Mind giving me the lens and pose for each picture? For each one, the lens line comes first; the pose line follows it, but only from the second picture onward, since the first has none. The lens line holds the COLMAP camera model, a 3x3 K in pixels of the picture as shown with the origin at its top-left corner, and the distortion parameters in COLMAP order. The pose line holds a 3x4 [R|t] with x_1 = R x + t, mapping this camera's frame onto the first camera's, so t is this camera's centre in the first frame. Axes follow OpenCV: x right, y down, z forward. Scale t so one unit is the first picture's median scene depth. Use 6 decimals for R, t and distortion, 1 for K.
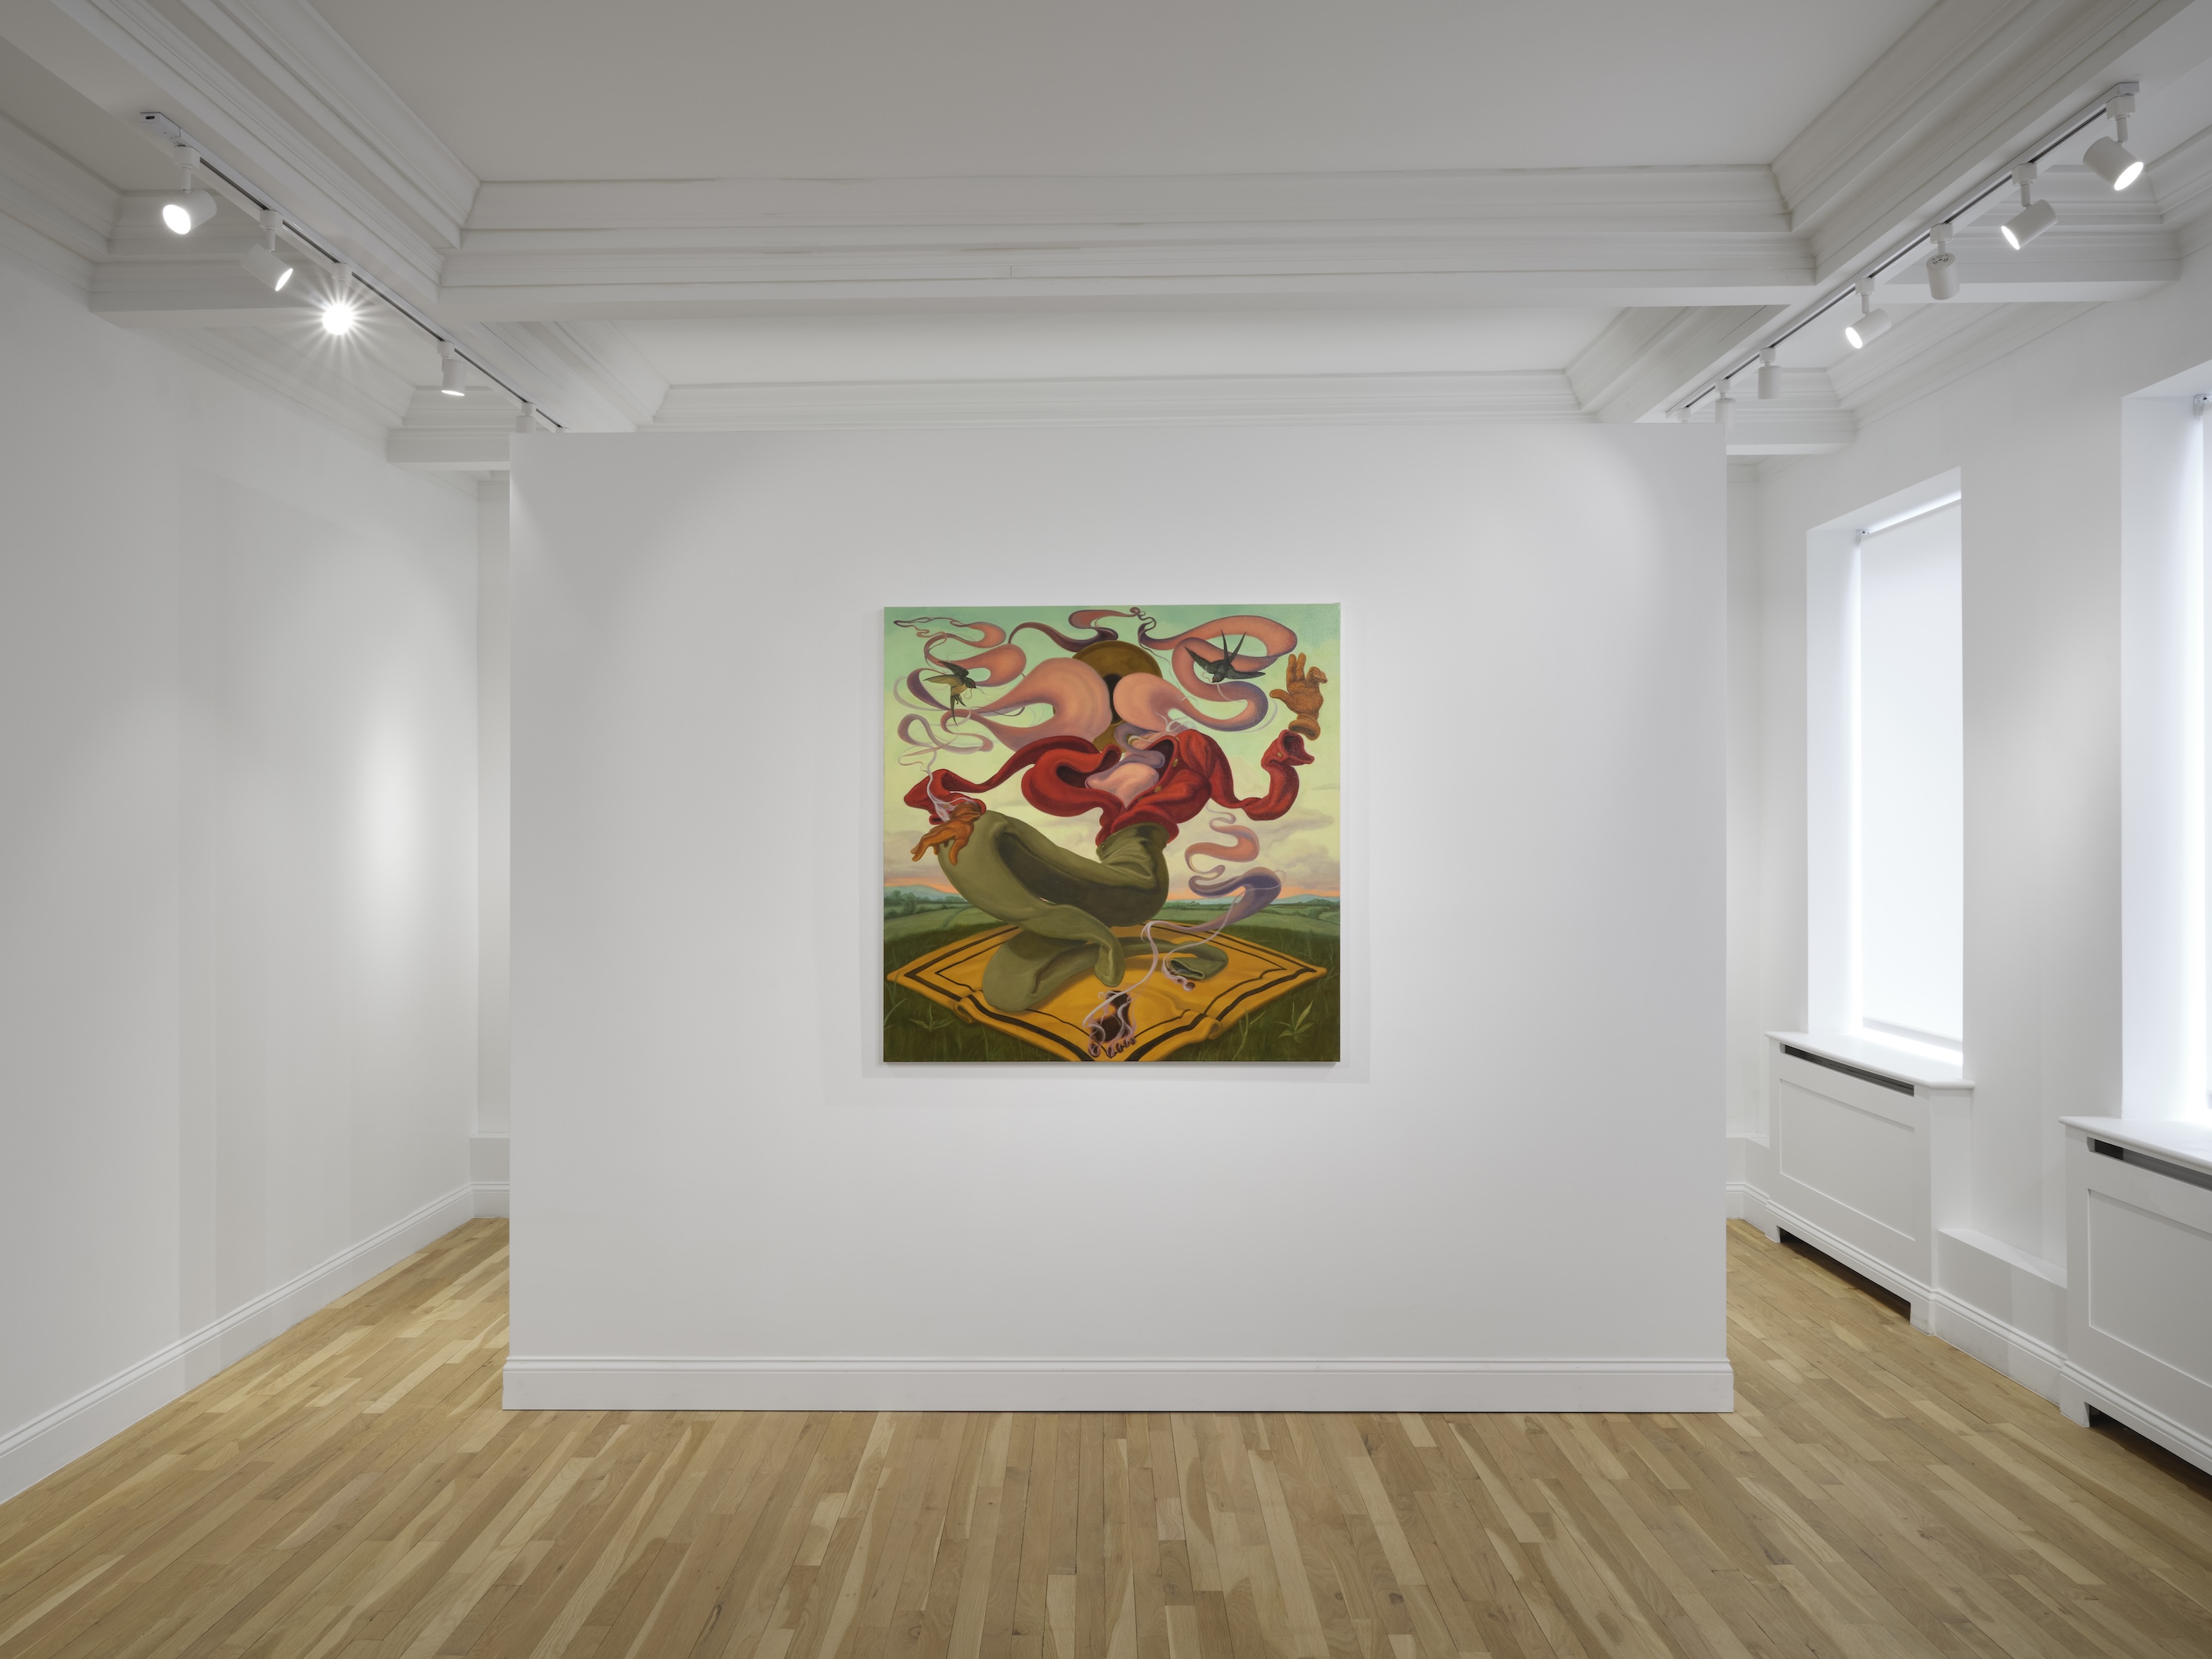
lens RADIAL K [[1819.0, 0, 1144.9], [0, 1819.0, 840.2], [0, 0, 1]] dist [0.001368, -0.005586]
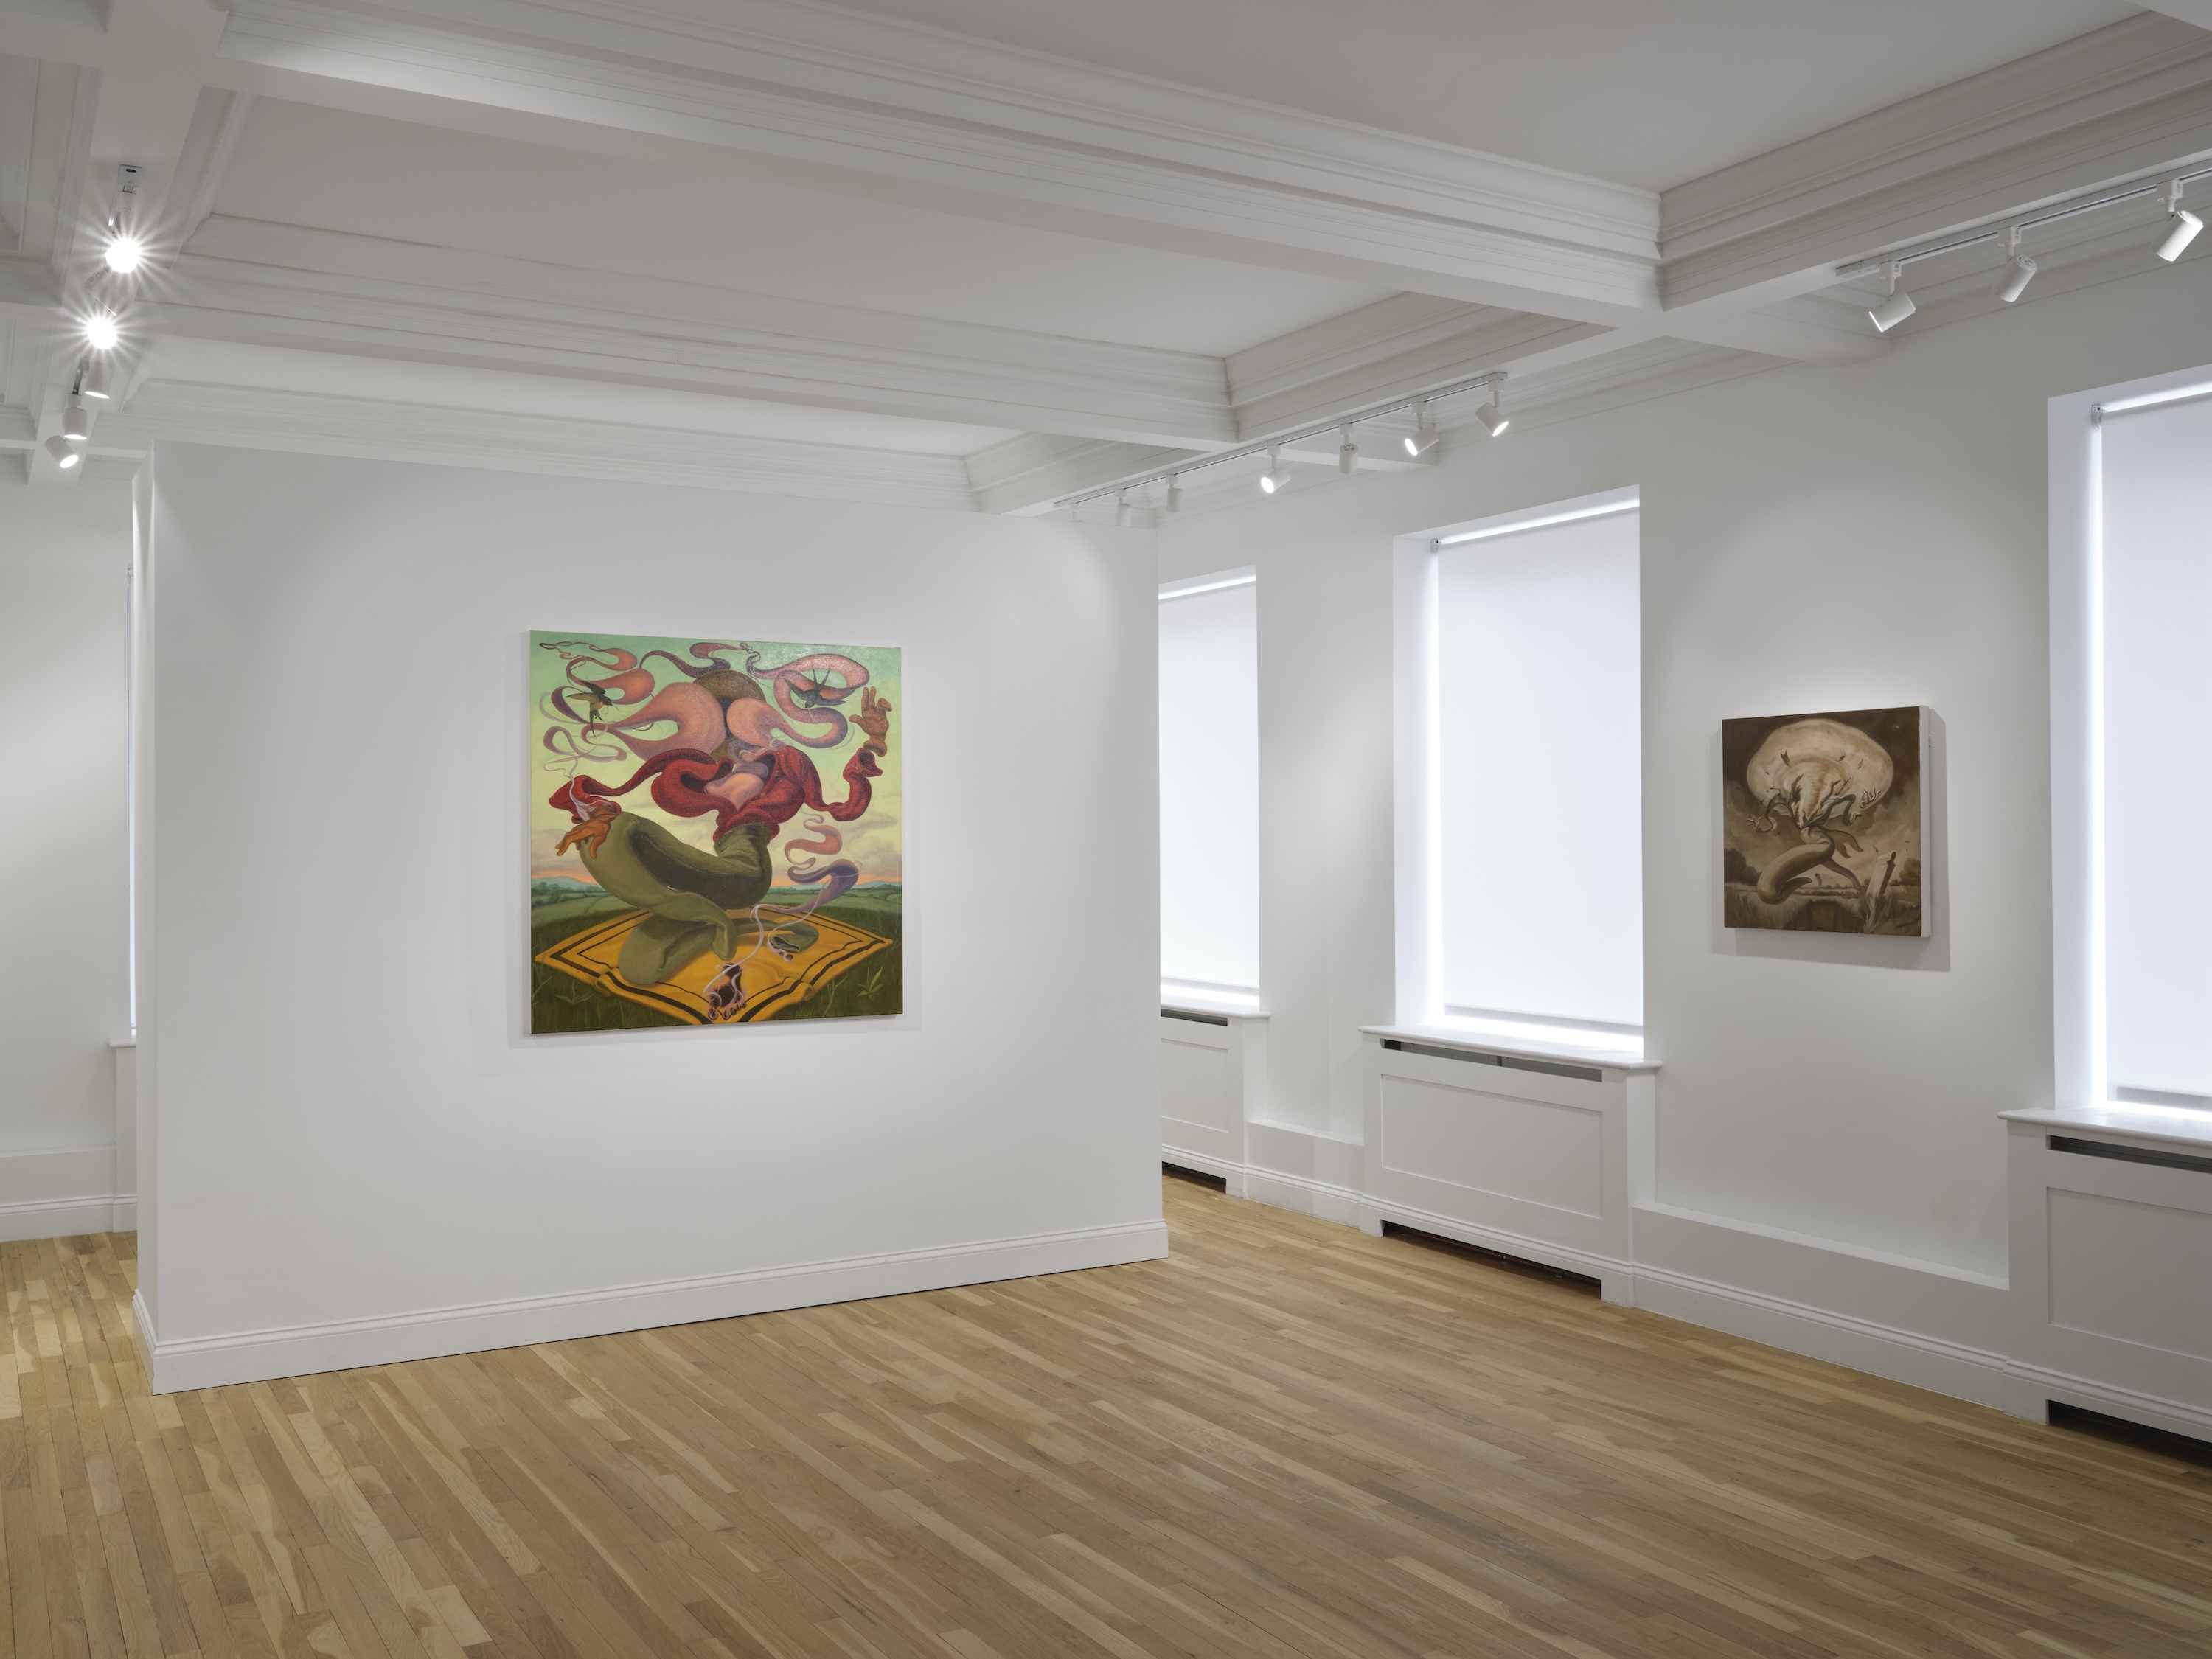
lens RADIAL K [[1819.0, 0, 1158.9], [0, 1819.0, 828.9], [0, 0, 1]] dist [0.001368, -0.005586]
pose [[0.856471, 0.001098, 0.516194, -0.390375], [0.002640, 0.999975, -0.006508, 0.003048], [-0.516188, 0.006936, 0.856447, -0.165578]]
